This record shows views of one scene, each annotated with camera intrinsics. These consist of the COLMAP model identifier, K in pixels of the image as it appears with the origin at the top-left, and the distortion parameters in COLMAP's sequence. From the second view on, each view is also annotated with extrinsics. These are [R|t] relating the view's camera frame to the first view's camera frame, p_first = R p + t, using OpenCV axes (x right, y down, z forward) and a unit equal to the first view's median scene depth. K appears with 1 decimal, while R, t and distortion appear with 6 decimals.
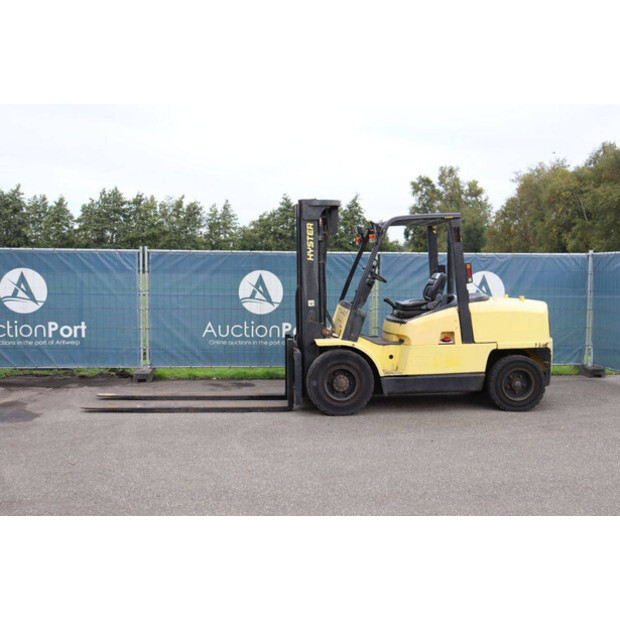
lens RADIAL K [[591.7, 0, 293.7], [0, 591.7, 315.1], [0, 0, 1]] dist [-0.022448, 0.000000]
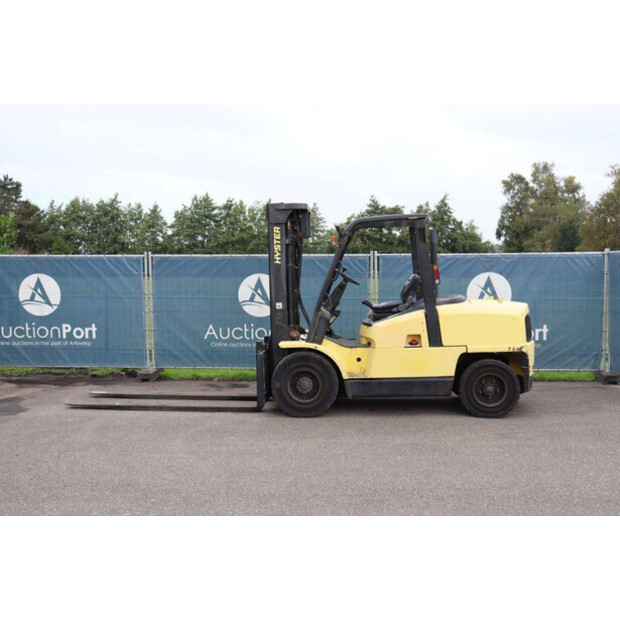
lens RADIAL K [[591.7, 0, 297.6], [0, 591.7, 320.1], [0, 0, 1]] dist [-0.022448, 0.000000]
pose [[0.990292, 0.001175, -0.138995, 0.171258], [-0.000623, 0.999992, 0.004016, 0.000250], [0.138999, -0.003890, 0.990285, 0.001994]]
